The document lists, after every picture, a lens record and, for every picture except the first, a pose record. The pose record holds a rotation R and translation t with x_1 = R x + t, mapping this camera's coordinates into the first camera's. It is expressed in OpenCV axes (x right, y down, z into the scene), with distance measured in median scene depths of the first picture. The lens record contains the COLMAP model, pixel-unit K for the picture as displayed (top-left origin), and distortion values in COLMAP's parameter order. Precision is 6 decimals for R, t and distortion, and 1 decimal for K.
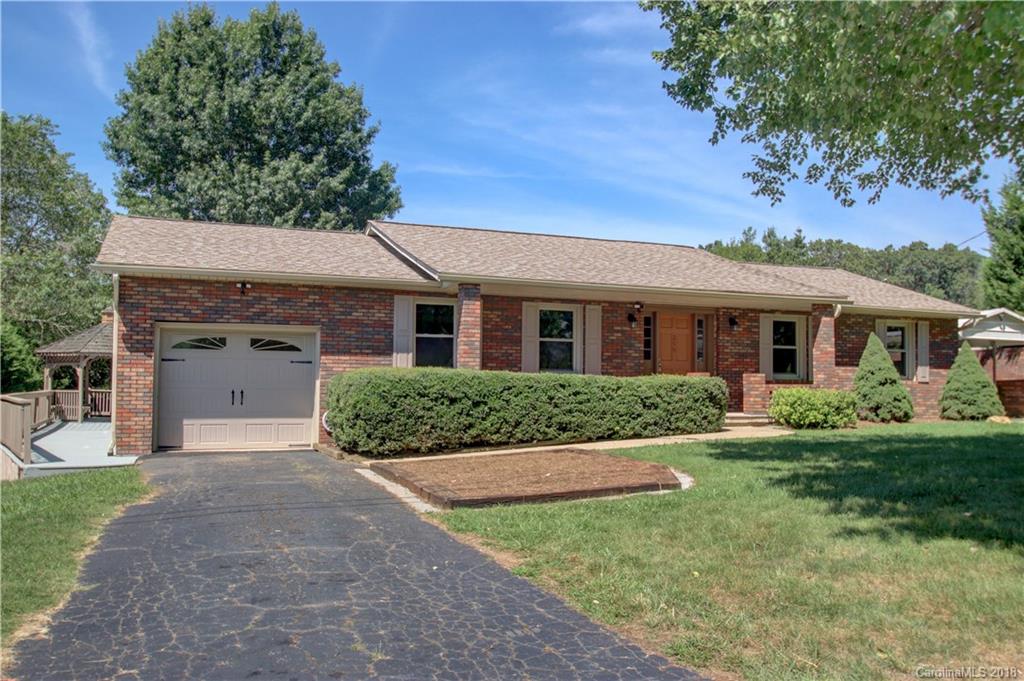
lens RADIAL K [[873.7, 0, 514.3], [0, 873.7, 341.5], [0, 0, 1]] dist [-0.015448, -0.001955]
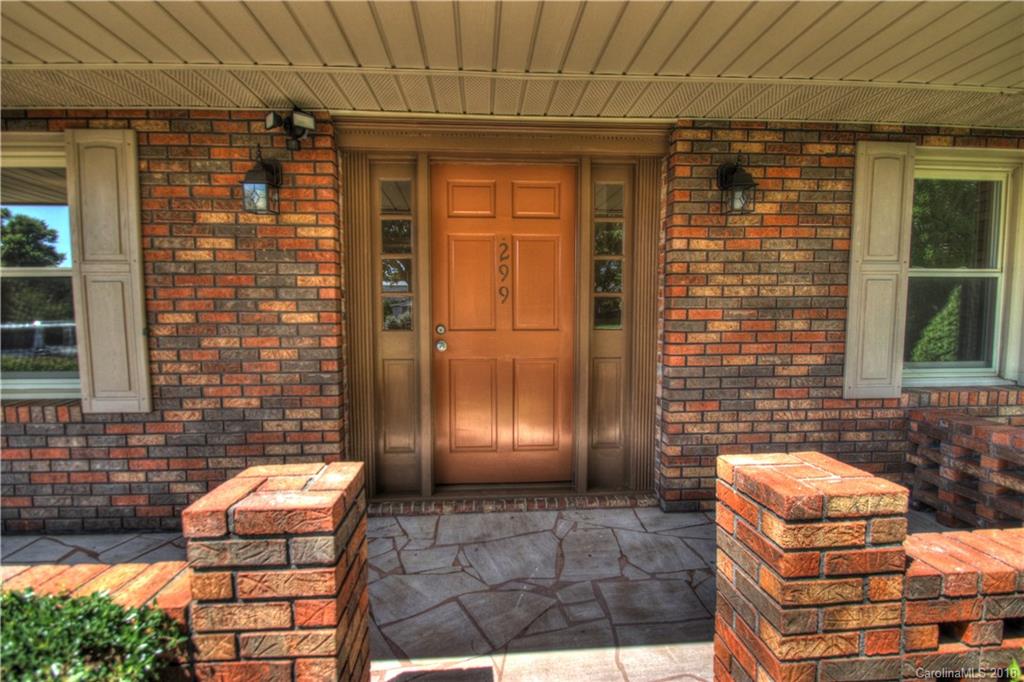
lens RADIAL K [[476.1, 0, 511.6], [0, 476.1, 341.9], [0, 0, 1]] dist [0.005805, -0.013502]
pose [[0.945250, 0.008746, -0.326230, 0.249808], [0.028692, 0.993543, 0.109769, 0.008466], [0.325083, -0.113119, 0.938896, 0.896258]]
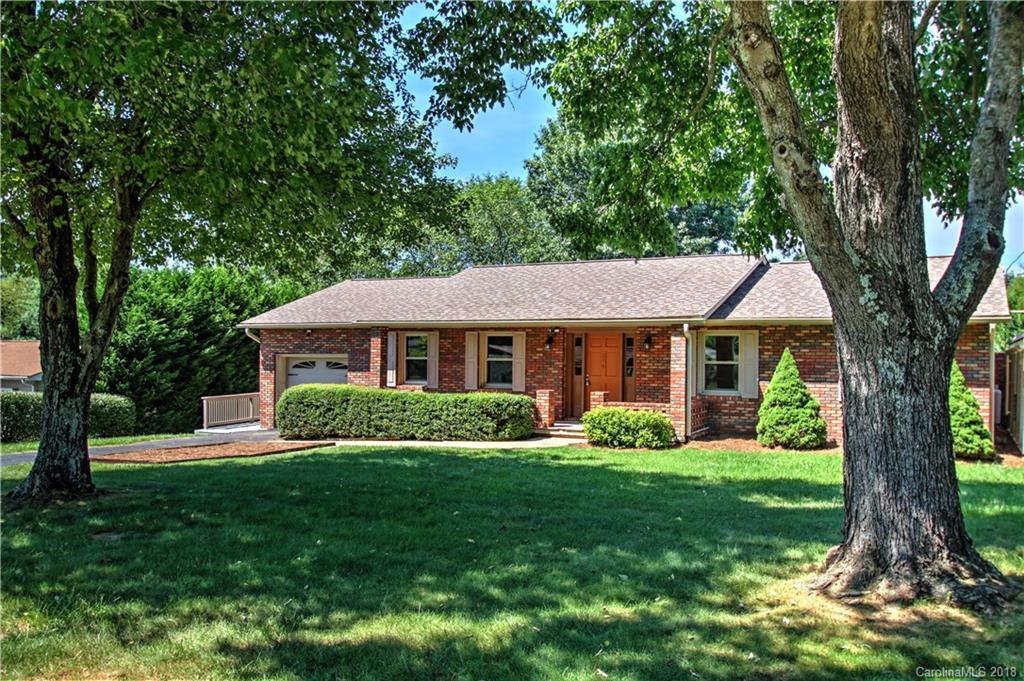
lens RADIAL K [[858.6, 0, 508.4], [0, 858.6, 339.9], [0, 0, 1]] dist [-0.041309, 0.013263]
pose [[0.624564, -0.014352, -0.780842, 1.014561], [0.036544, 0.999273, 0.010863, -0.042773], [0.780118, -0.035319, 0.624634, 0.234498]]
